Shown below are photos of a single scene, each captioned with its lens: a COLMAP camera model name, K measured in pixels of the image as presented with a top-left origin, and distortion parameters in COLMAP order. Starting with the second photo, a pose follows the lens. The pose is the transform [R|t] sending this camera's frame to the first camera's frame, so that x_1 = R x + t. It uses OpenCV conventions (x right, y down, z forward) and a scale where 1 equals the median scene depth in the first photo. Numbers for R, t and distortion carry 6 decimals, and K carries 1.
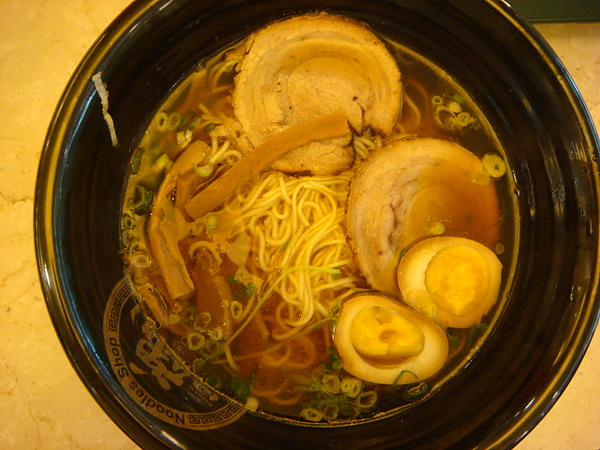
lens RADIAL K [[593.8, 0, 300.0], [0, 593.8, 225.0], [0, 0, 1]] dist [-0.080846, -0.001366]
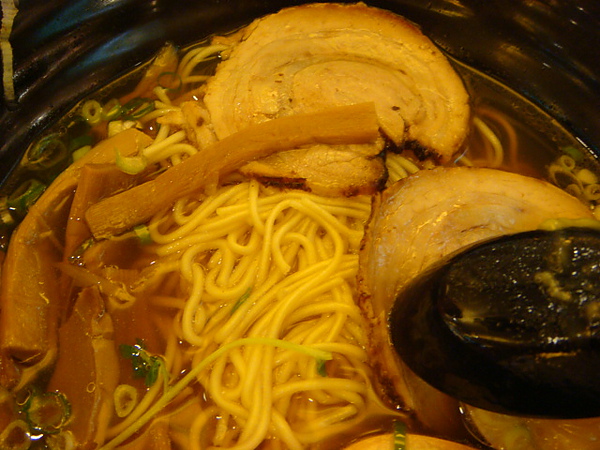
lens RADIAL K [[593.8, 0, 300.0], [0, 593.8, 225.0], [0, 0, 1]] dist [-0.080846, -0.001366]
pose [[0.986983, 0.114581, -0.112849, 0.081322], [-0.150103, 0.908221, -0.390646, 0.170341], [0.057732, 0.402500, 0.913598, 0.486626]]
